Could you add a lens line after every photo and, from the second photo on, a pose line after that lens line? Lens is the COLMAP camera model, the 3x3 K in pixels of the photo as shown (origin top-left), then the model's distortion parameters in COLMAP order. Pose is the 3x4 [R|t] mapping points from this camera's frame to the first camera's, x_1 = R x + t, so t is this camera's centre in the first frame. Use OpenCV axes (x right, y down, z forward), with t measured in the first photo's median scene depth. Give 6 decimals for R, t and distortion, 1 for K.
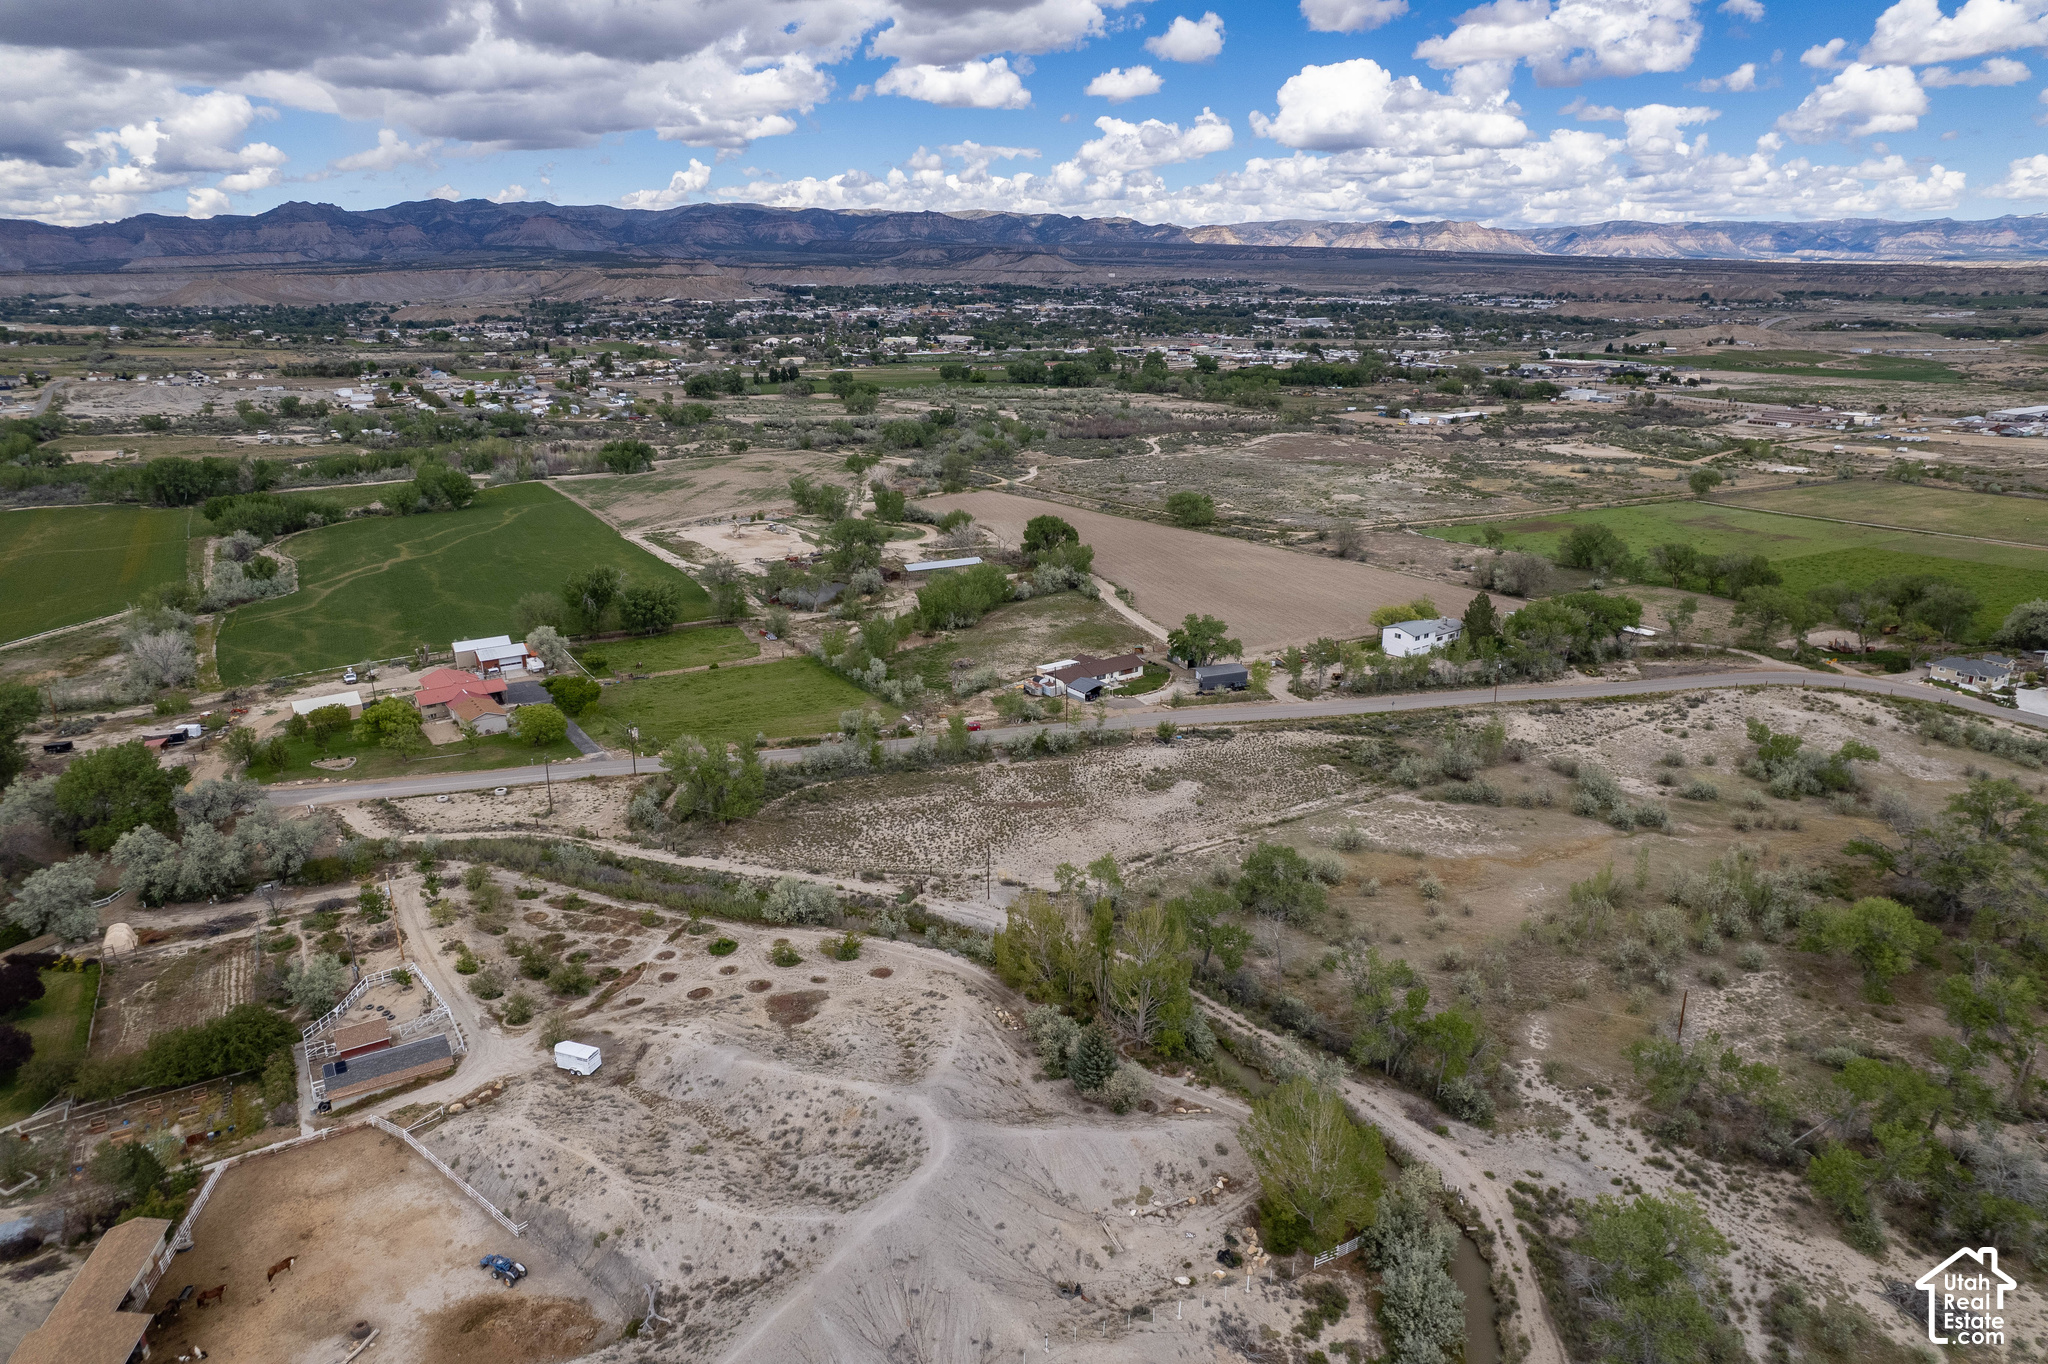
lens RADIAL K [[1309.1, 0, 1023.7], [0, 1309.1, 692.7], [0, 0, 1]] dist [-0.081316, 0.076832]
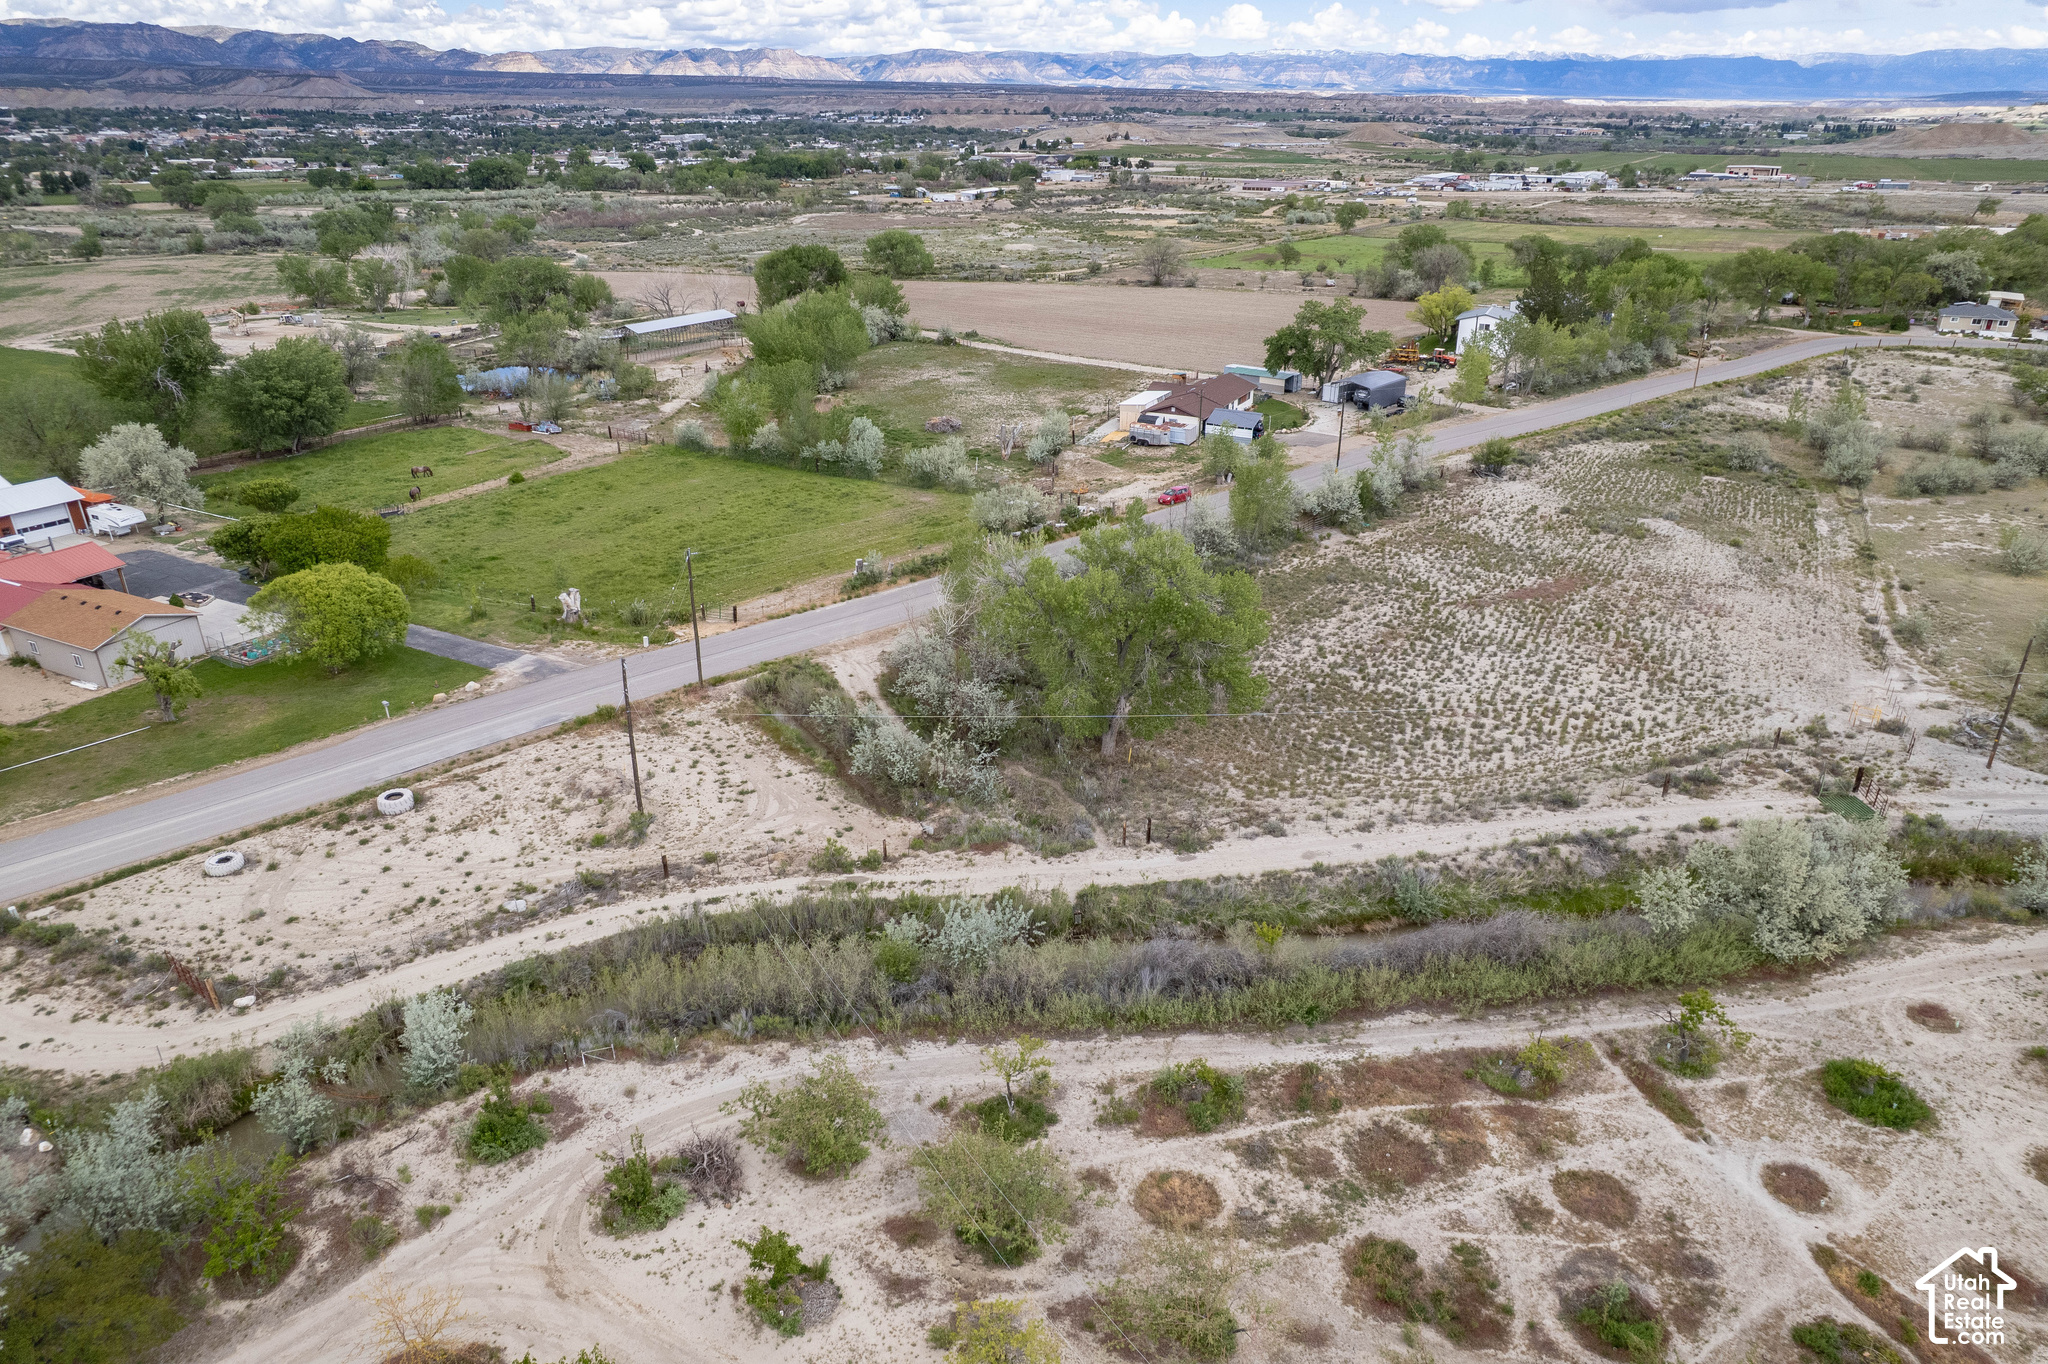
lens RADIAL K [[1309.1, 0, 1023.7], [0, 1309.1, 692.7], [0, 0, 1]] dist [-0.081316, 0.076832]
pose [[0.885350, -0.189718, 0.424455, -0.121452], [0.140666, 0.979472, 0.144385, 0.006785], [-0.443135, -0.068125, 0.893863, 0.190662]]
